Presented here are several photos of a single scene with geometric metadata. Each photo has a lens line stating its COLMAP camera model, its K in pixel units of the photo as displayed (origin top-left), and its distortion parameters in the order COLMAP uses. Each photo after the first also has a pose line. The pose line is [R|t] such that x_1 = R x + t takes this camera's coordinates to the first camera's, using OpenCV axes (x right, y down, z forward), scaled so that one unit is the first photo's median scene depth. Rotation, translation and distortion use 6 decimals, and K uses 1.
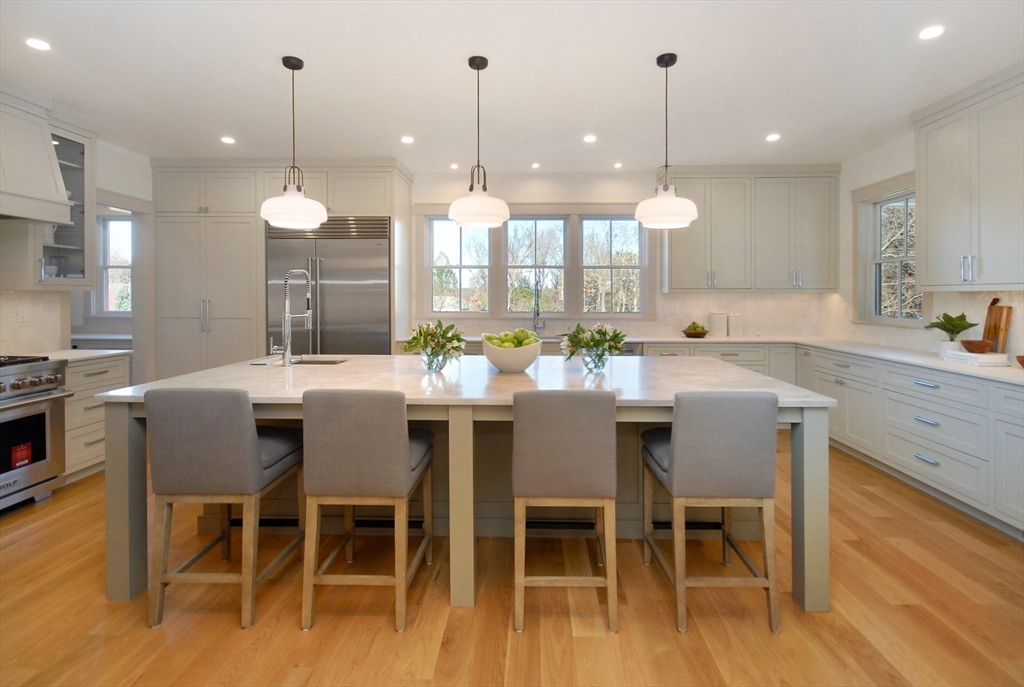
lens RADIAL K [[467.9, 0, 558.0], [0, 467.9, 324.1], [0, 0, 1]] dist [0.037132, 0.000048]
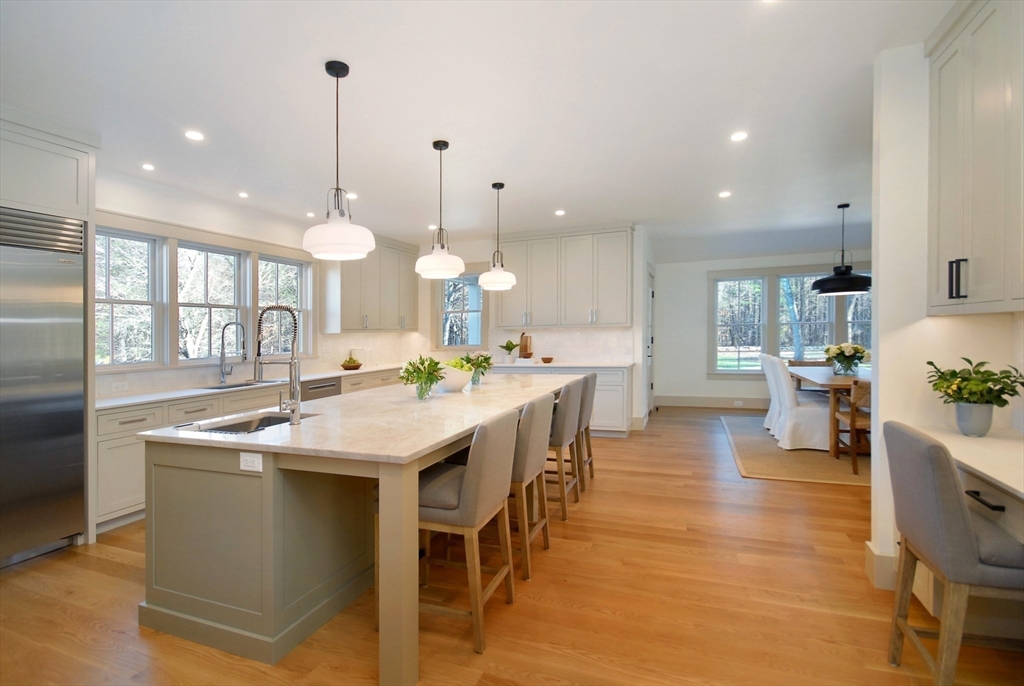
lens RADIAL K [[496.5, 0, 487.9], [0, 496.5, 339.0], [0, 0, 1]] dist [-0.003571, -0.000407]
pose [[0.377522, -0.023522, 0.925702, -0.931657], [0.079452, 0.996814, -0.007073, -0.017711], [-0.922586, 0.076219, 0.378188, 0.257028]]
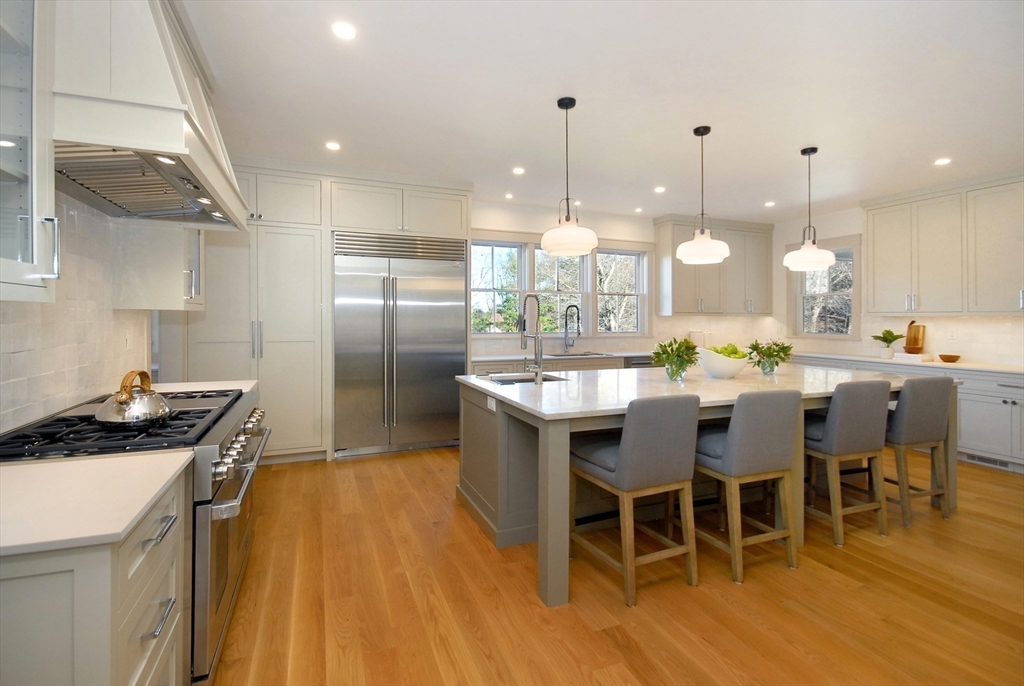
lens RADIAL K [[470.6, 0, 503.0], [0, 470.6, 330.9], [0, 0, 1]] dist [0.000638, -0.000112]
pose [[0.927658, -0.009027, 0.373321, -0.793588], [0.020270, 0.999451, -0.026200, -0.003737], [-0.372880, 0.031872, 0.927332, 0.024758]]
